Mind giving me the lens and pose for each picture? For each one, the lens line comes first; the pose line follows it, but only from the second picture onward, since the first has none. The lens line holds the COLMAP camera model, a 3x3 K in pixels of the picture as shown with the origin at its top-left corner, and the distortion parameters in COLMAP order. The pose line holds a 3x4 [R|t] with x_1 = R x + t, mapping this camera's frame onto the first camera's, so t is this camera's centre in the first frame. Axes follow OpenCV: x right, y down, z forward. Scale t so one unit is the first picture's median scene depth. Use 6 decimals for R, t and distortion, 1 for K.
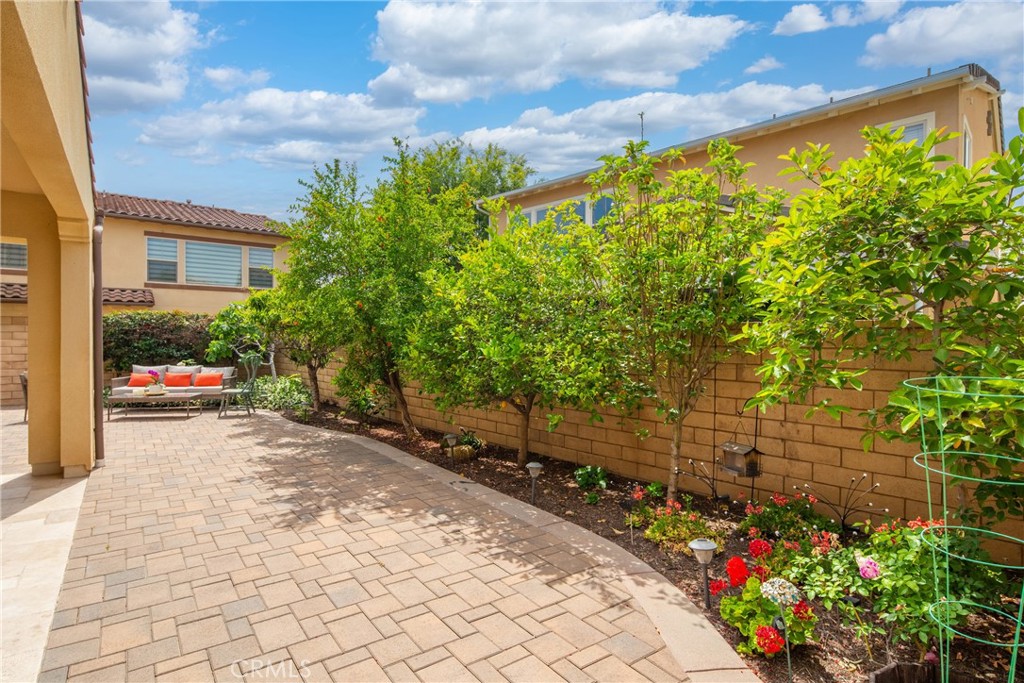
lens RADIAL K [[508.9, 0, 513.7], [0, 508.9, 344.7], [0, 0, 1]] dist [0.003221, -0.002359]
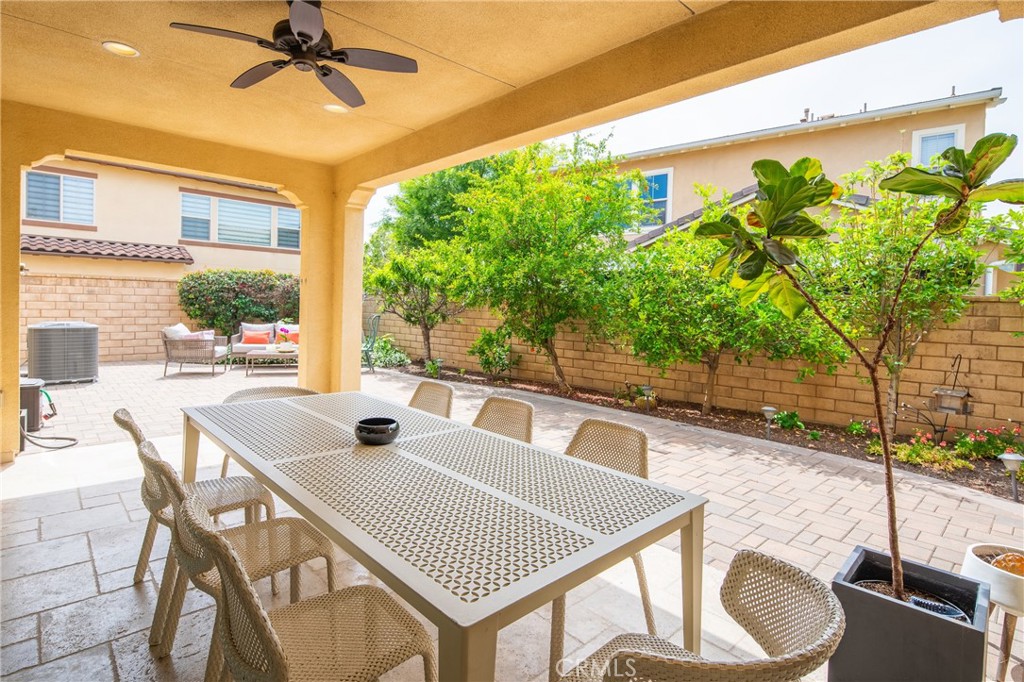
lens RADIAL K [[508.9, 0, 478.8], [0, 508.9, 316.2], [0, 0, 1]] dist [0.003221, -0.002359]
pose [[0.993112, 0.017472, 0.115863, -0.272120], [-0.018788, 0.999771, 0.010273, 0.005107], [-0.115657, -0.012379, 0.993212, -0.044818]]
